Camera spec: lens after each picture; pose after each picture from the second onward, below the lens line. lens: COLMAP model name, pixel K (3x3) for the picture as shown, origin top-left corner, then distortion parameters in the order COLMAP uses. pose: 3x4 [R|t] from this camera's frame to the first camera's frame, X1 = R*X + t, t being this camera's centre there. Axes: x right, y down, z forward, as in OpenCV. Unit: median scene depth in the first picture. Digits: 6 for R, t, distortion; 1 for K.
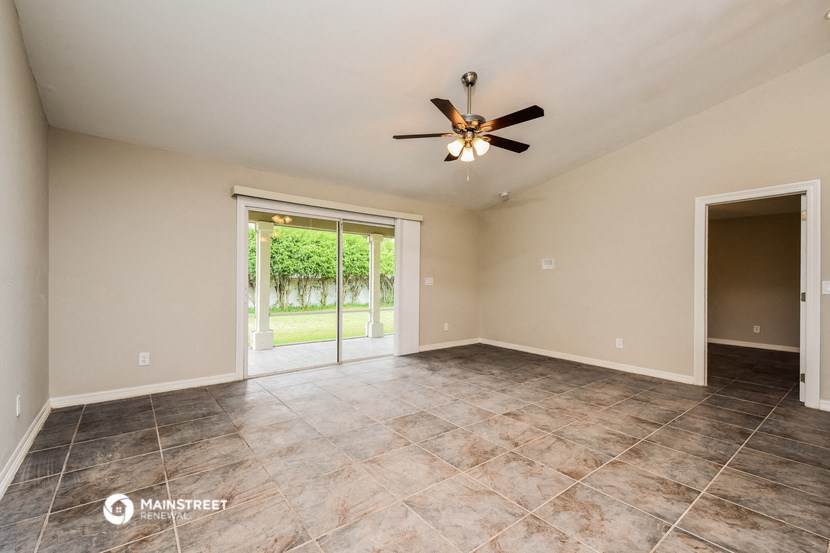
lens RADIAL K [[359.3, 0, 416.7], [0, 359.3, 280.3], [0, 0, 1]] dist [-0.001389, 0.000102]
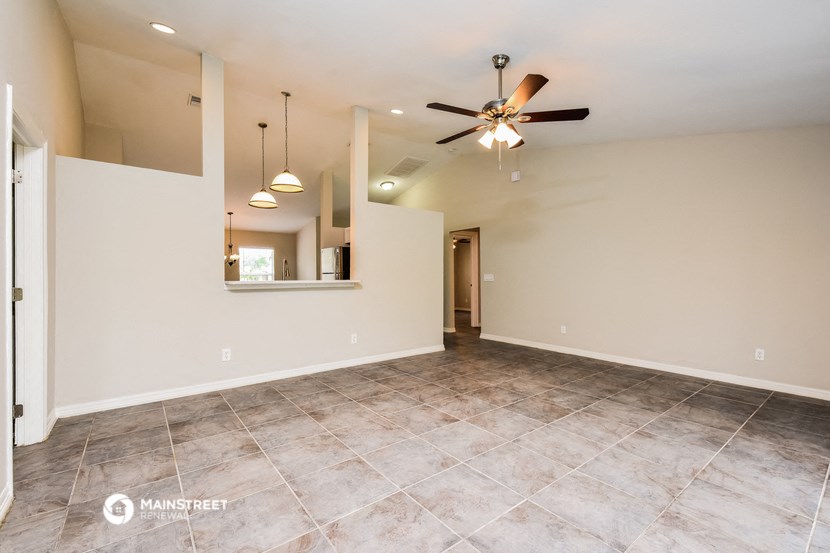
lens RADIAL K [[359.3, 0, 413.5], [0, 359.3, 277.1], [0, 0, 1]] dist [-0.001389, 0.000102]
pose [[-0.999802, -0.011237, 0.016408, 0.393586], [-0.011225, 0.999937, 0.000841, 0.003177], [-0.016417, 0.000657, -0.999865, 2.192032]]
